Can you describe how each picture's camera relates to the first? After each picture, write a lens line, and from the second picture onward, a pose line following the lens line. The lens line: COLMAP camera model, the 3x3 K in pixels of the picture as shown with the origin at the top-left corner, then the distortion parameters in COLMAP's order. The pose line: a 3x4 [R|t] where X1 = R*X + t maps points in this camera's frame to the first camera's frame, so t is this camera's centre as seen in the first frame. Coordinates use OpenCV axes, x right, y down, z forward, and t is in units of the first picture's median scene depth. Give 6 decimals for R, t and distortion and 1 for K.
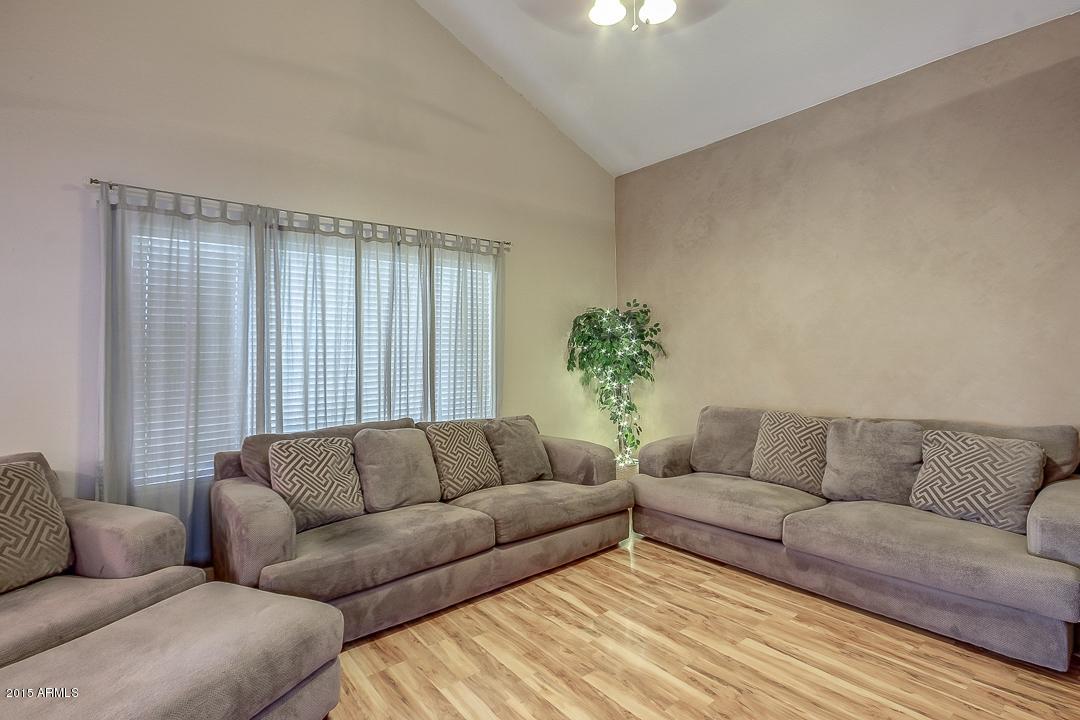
lens RADIAL K [[518.1, 0, 549.1], [0, 518.1, 336.3], [0, 0, 1]] dist [0.001656, -0.004483]
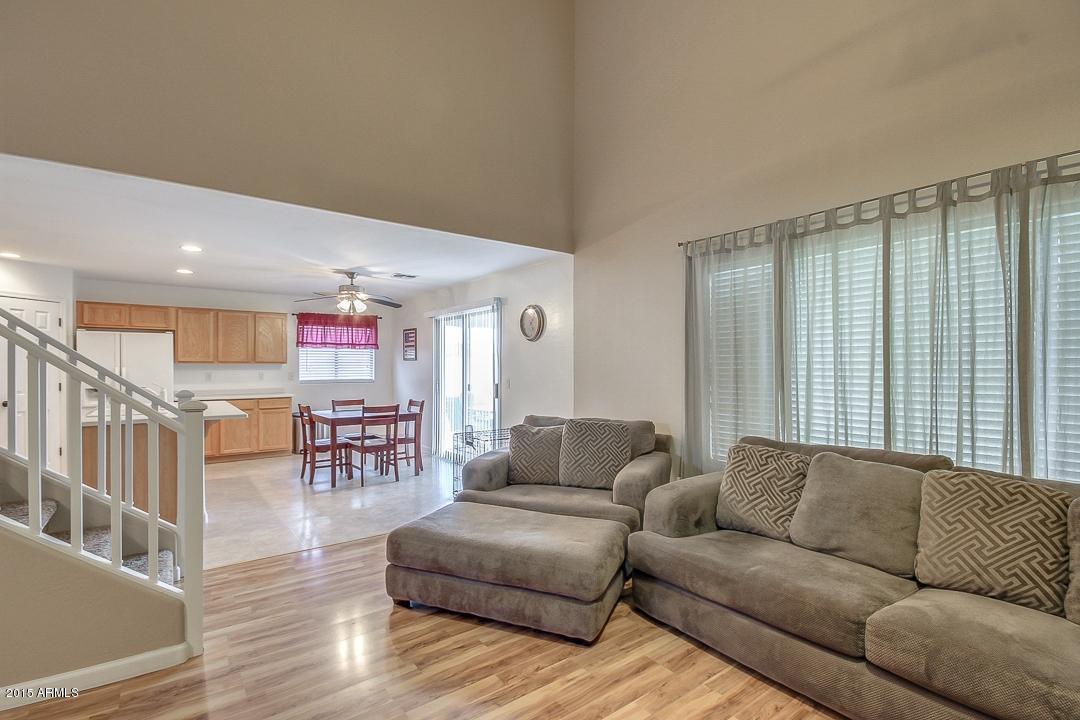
lens RADIAL K [[501.3, 0, 551.2], [0, 501.3, 367.7], [0, 0, 1]] dist [0.002153, -0.006820]
pose [[-0.040486, 0.019448, -0.998991, 0.513594], [0.033880, 0.999262, 0.018080, 0.010771], [0.998606, -0.033114, -0.041115, 0.618869]]
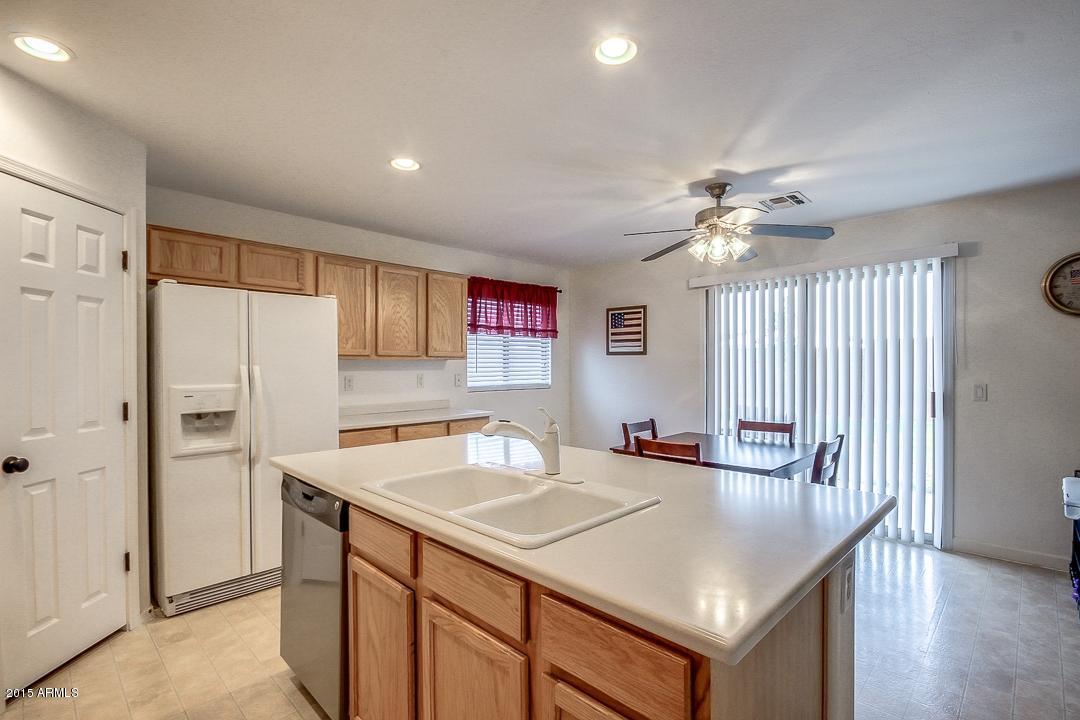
lens RADIAL K [[501.3, 0, 549.0], [0, 501.3, 367.0], [0, 0, 1]] dist [0.002153, -0.006820]
pose [[0.097834, 0.019823, -0.995005, -0.436142], [0.034079, 0.999149, 0.023257, -0.013370], [0.994619, -0.036184, 0.097075, -0.730483]]
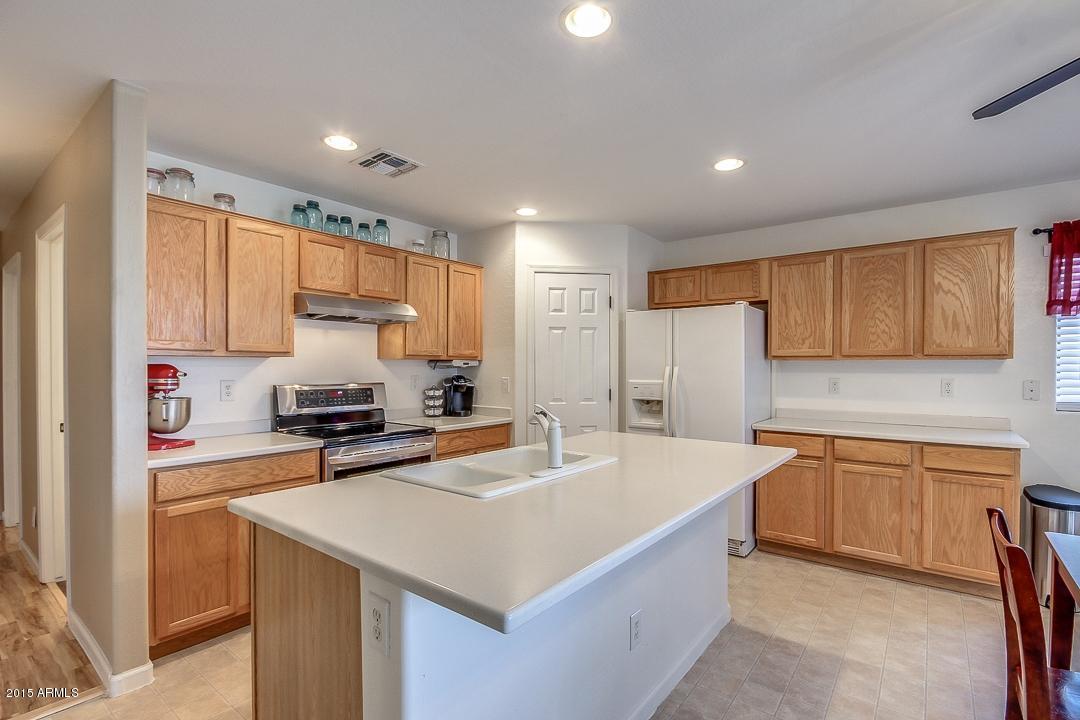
lens RADIAL K [[501.3, 0, 550.0], [0, 501.3, 368.6], [0, 0, 1]] dist [0.002153, -0.006820]
pose [[-0.977075, 0.015921, -0.212299, -0.881042], [0.021588, 0.999469, -0.024405, 0.015307], [0.211797, -0.028428, -0.976900, -0.058812]]
